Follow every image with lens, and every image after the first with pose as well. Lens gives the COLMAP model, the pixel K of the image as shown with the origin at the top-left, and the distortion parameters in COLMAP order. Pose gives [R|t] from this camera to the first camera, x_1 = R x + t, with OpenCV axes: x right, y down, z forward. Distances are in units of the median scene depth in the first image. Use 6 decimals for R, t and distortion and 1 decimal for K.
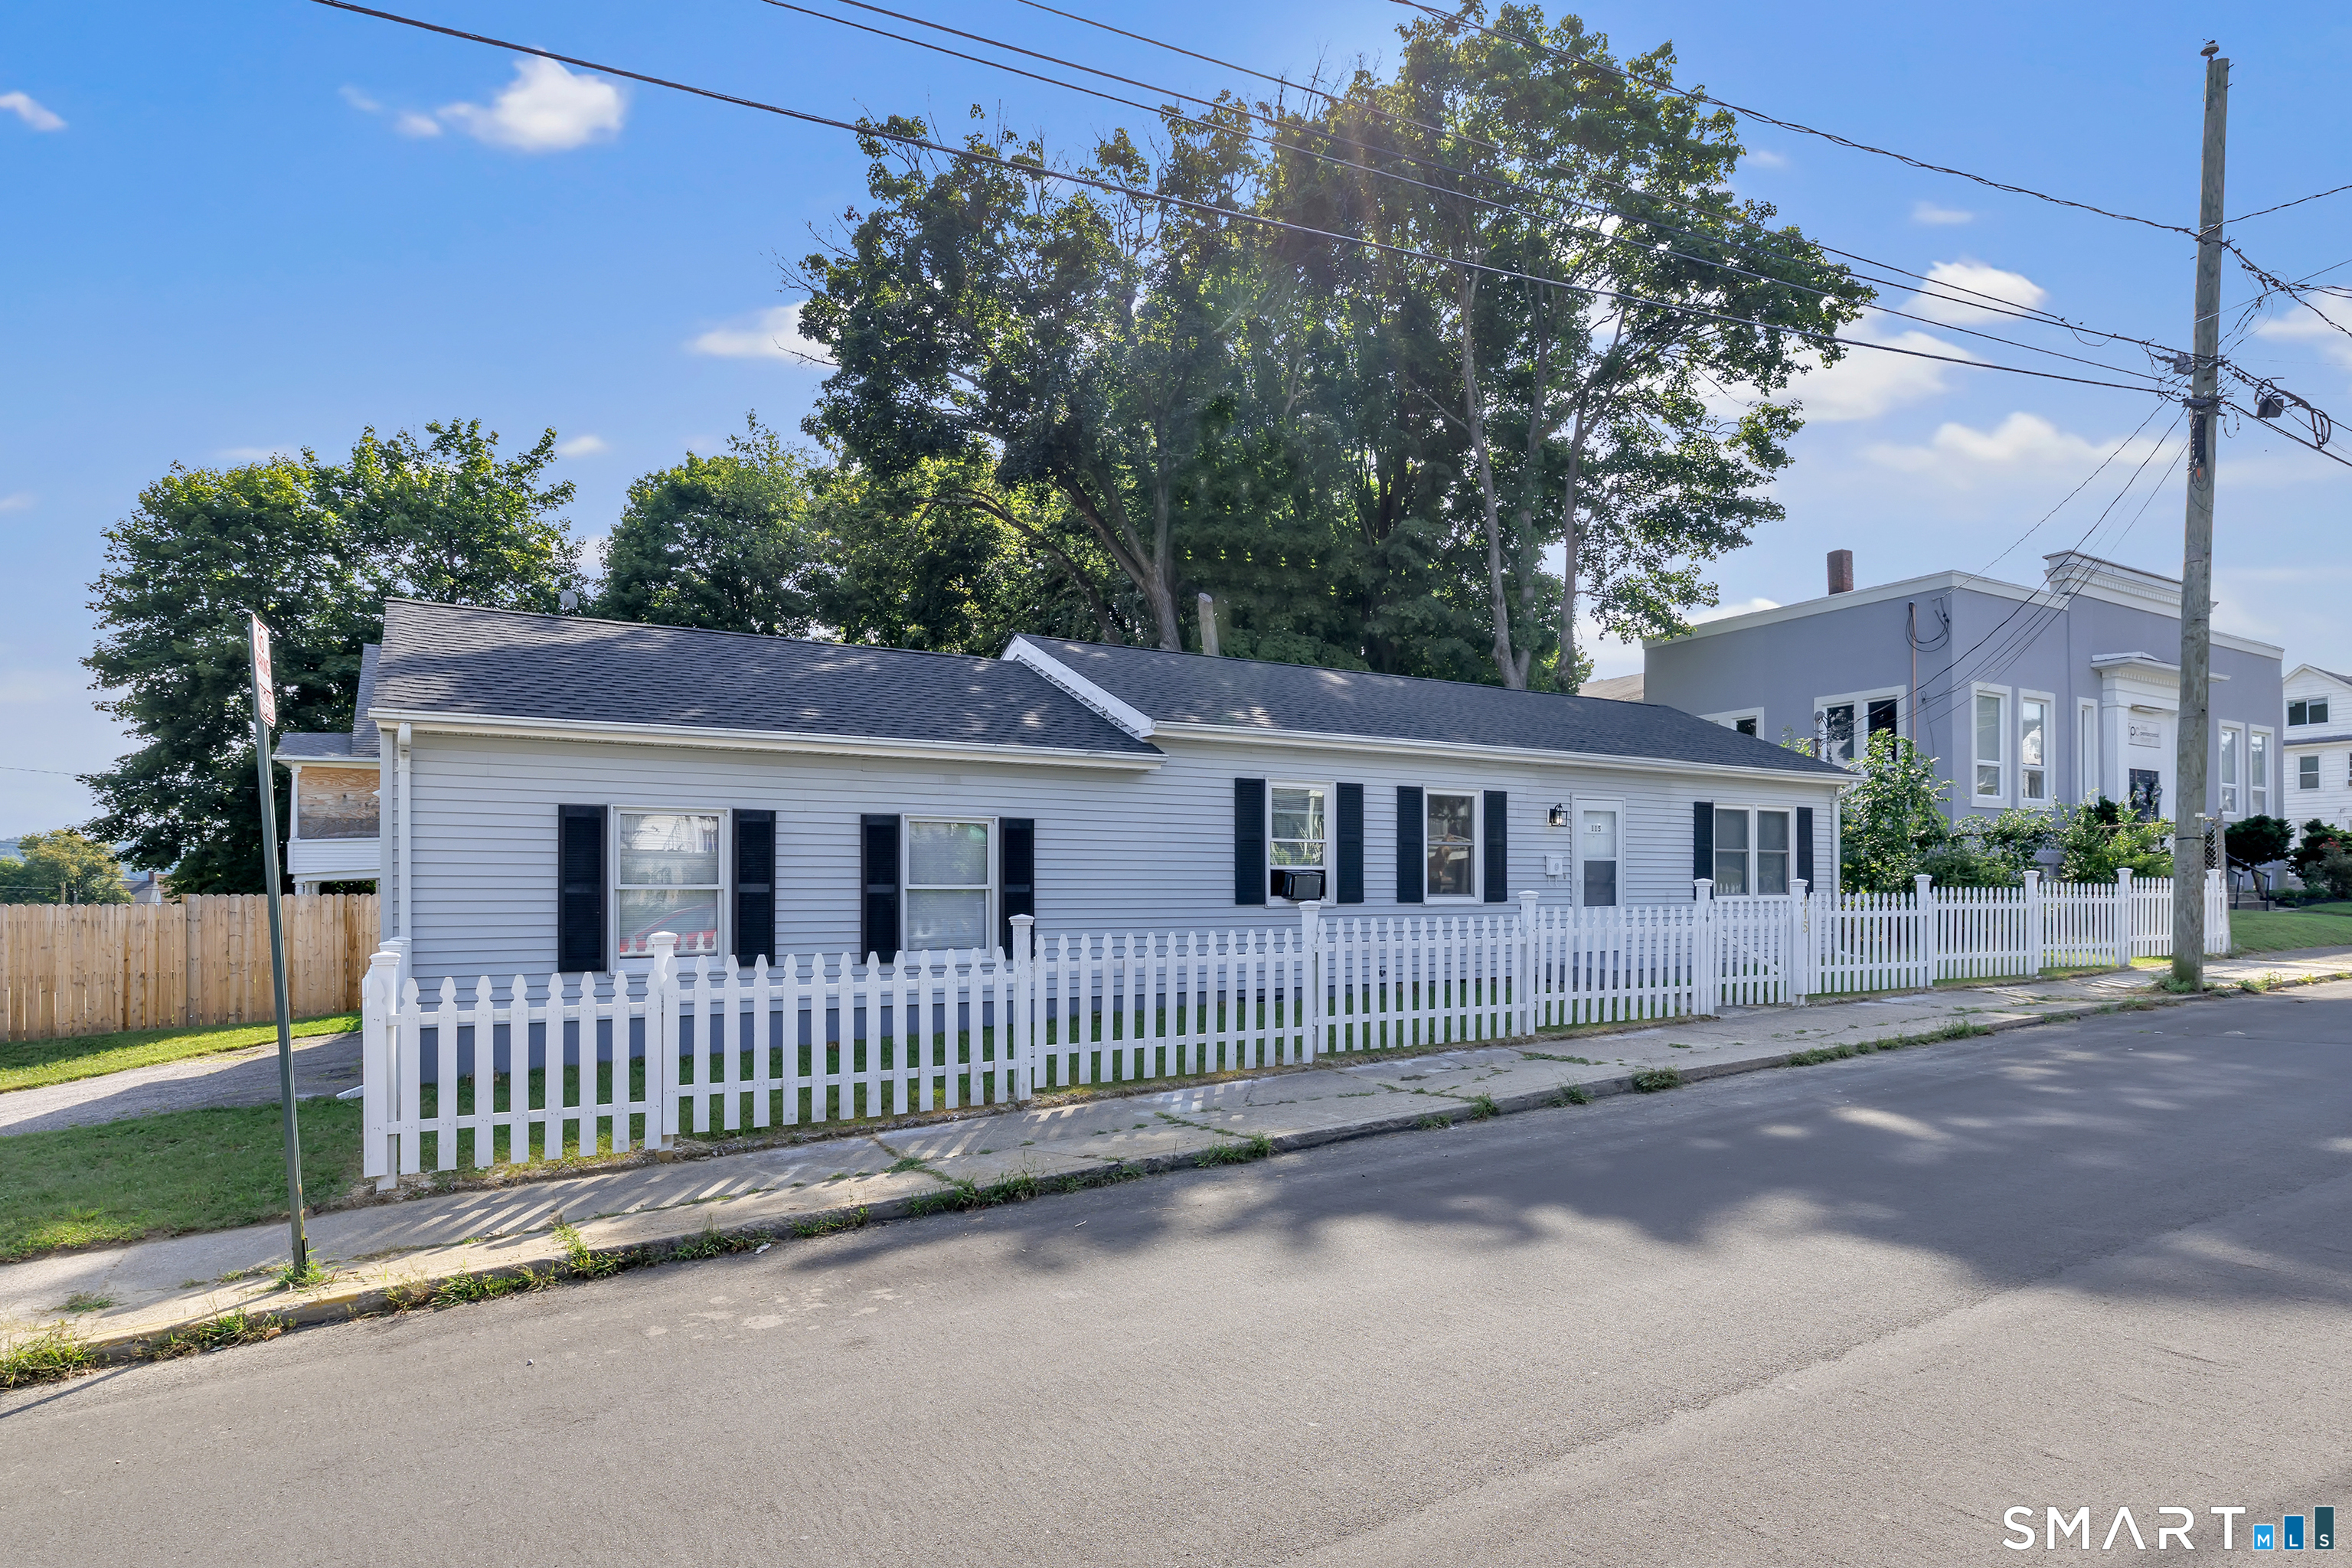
lens RADIAL K [[999.1, 0, 1175.8], [0, 999.1, 835.4], [0, 0, 1]] dist [-0.001428, -0.000001]
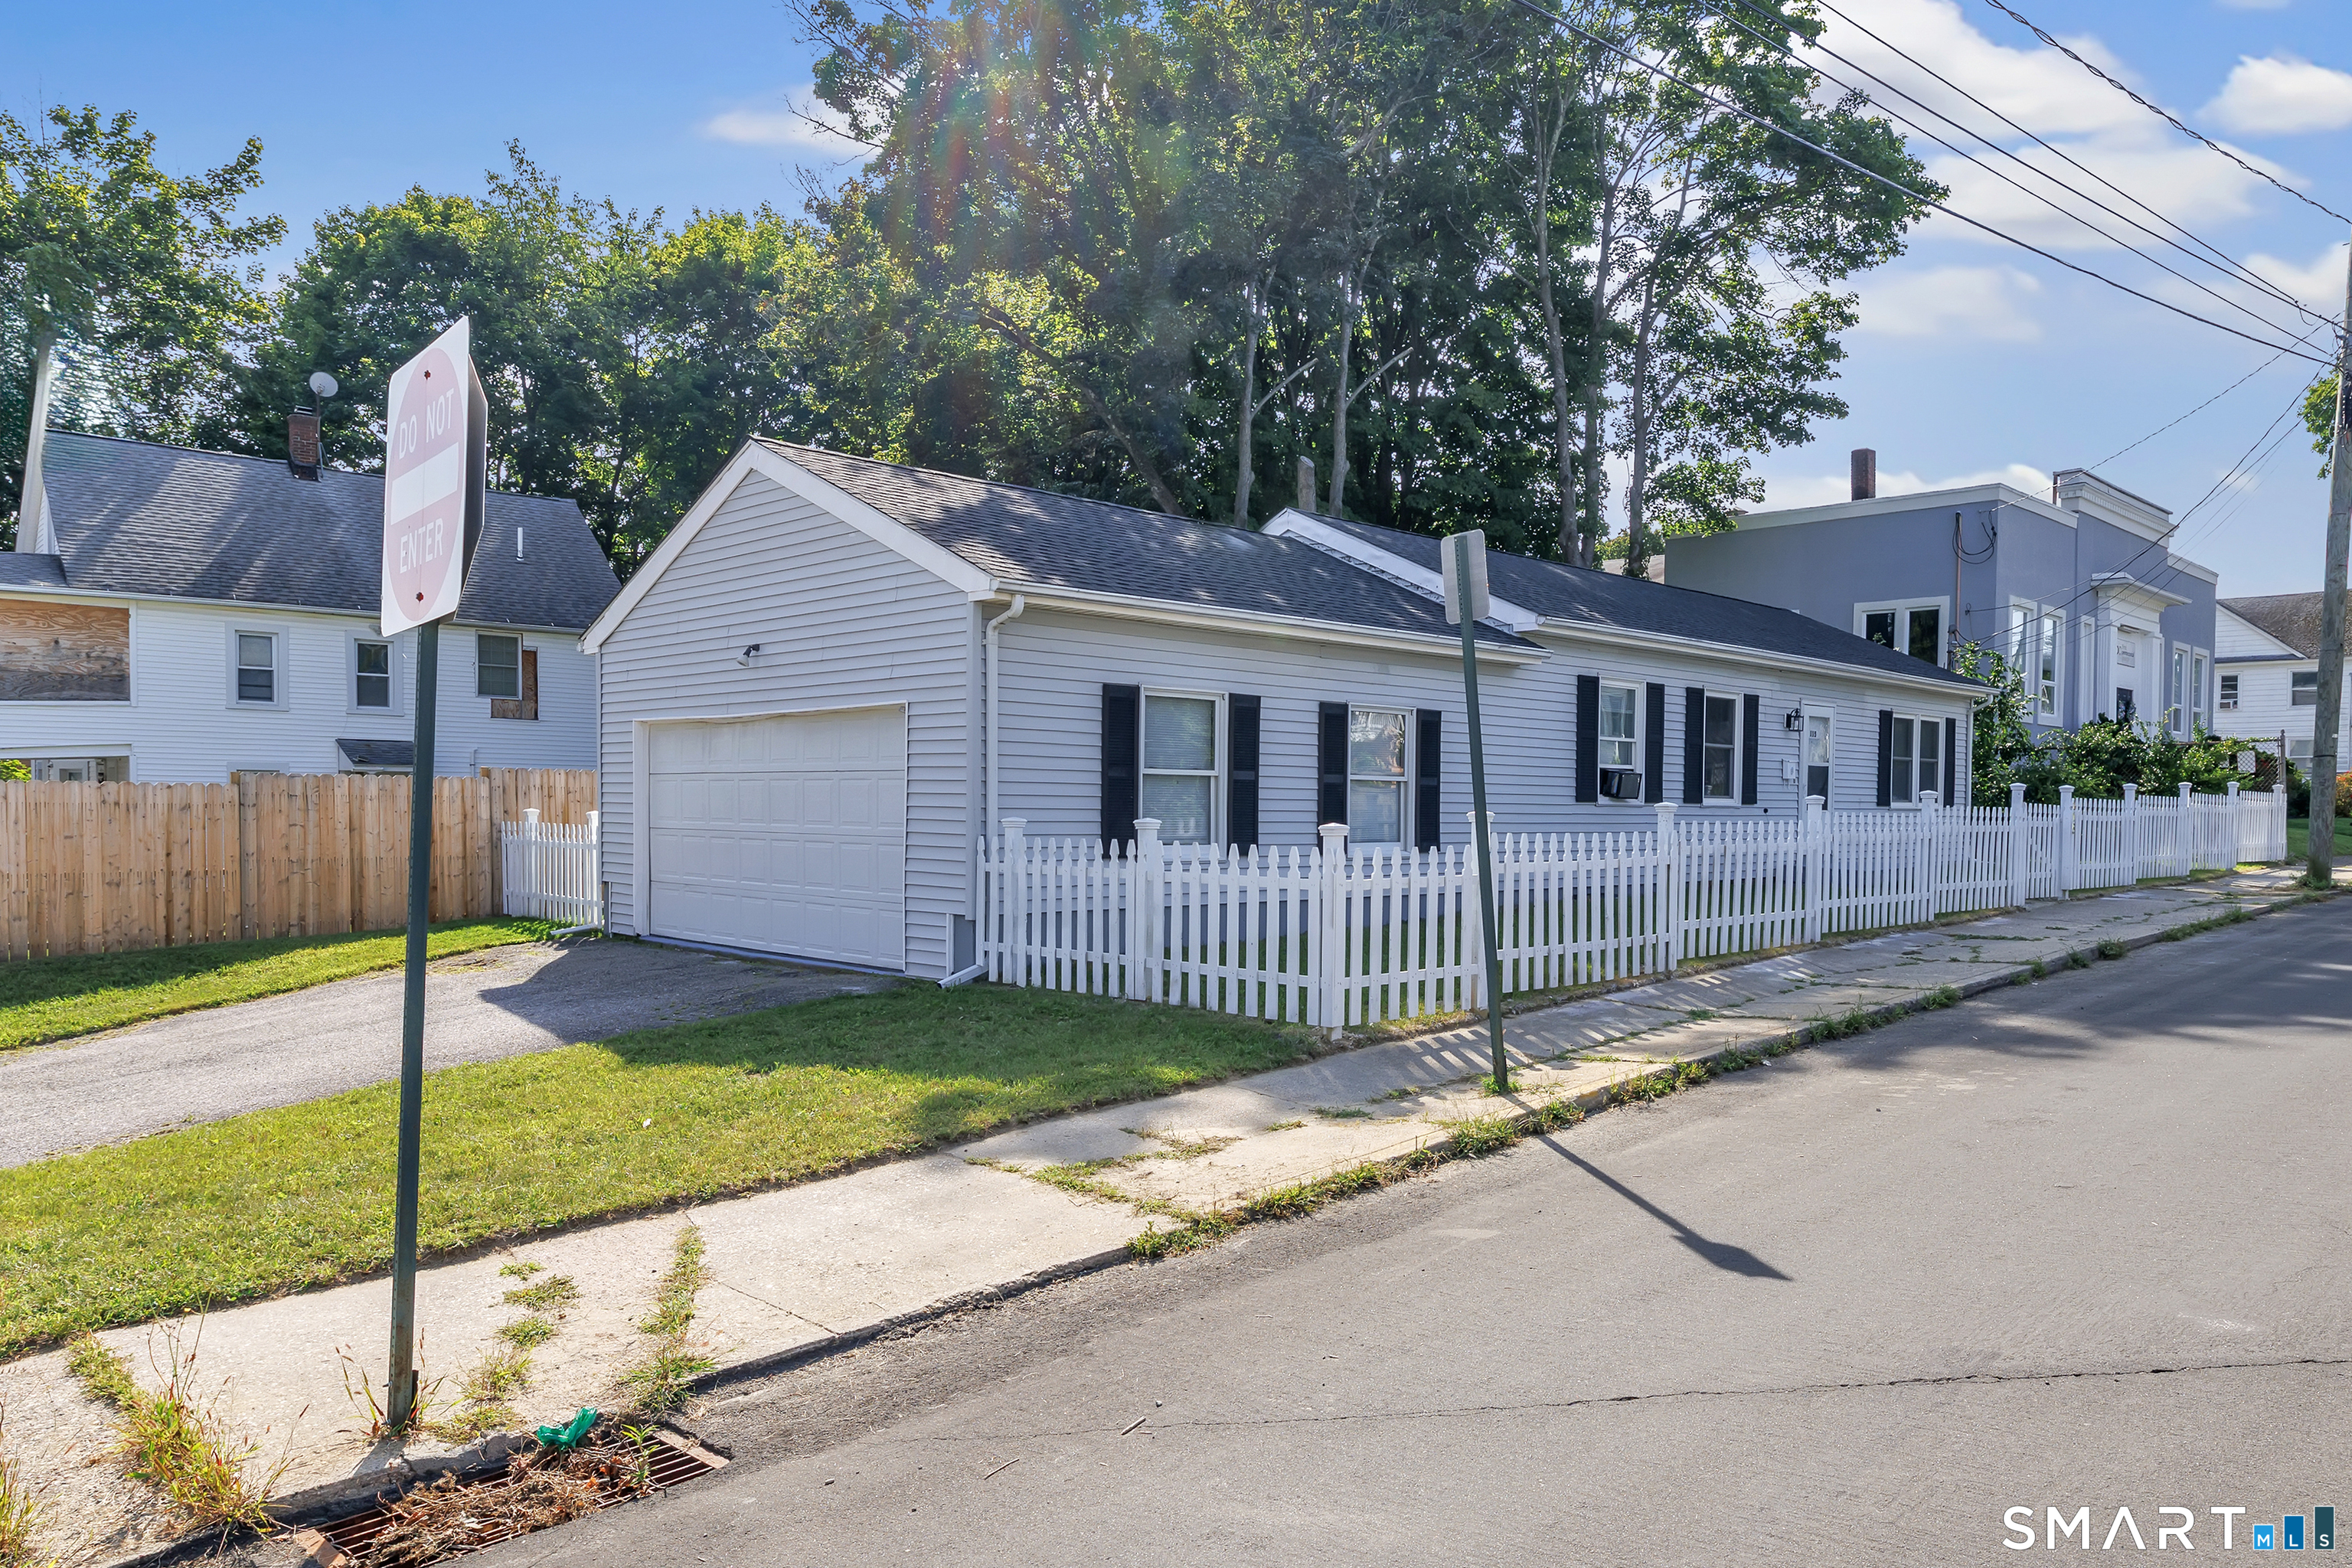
lens RADIAL K [[1204.5, 0, 1262.4], [0, 1204.5, 767.4], [0, 0, 1]] dist [0.001317, 0.000652]
pose [[0.978649, 0.019947, 0.204567, -0.378244], [-0.026530, 0.999213, 0.029487, 0.006025], [-0.203818, -0.034285, 0.978408, -0.087446]]
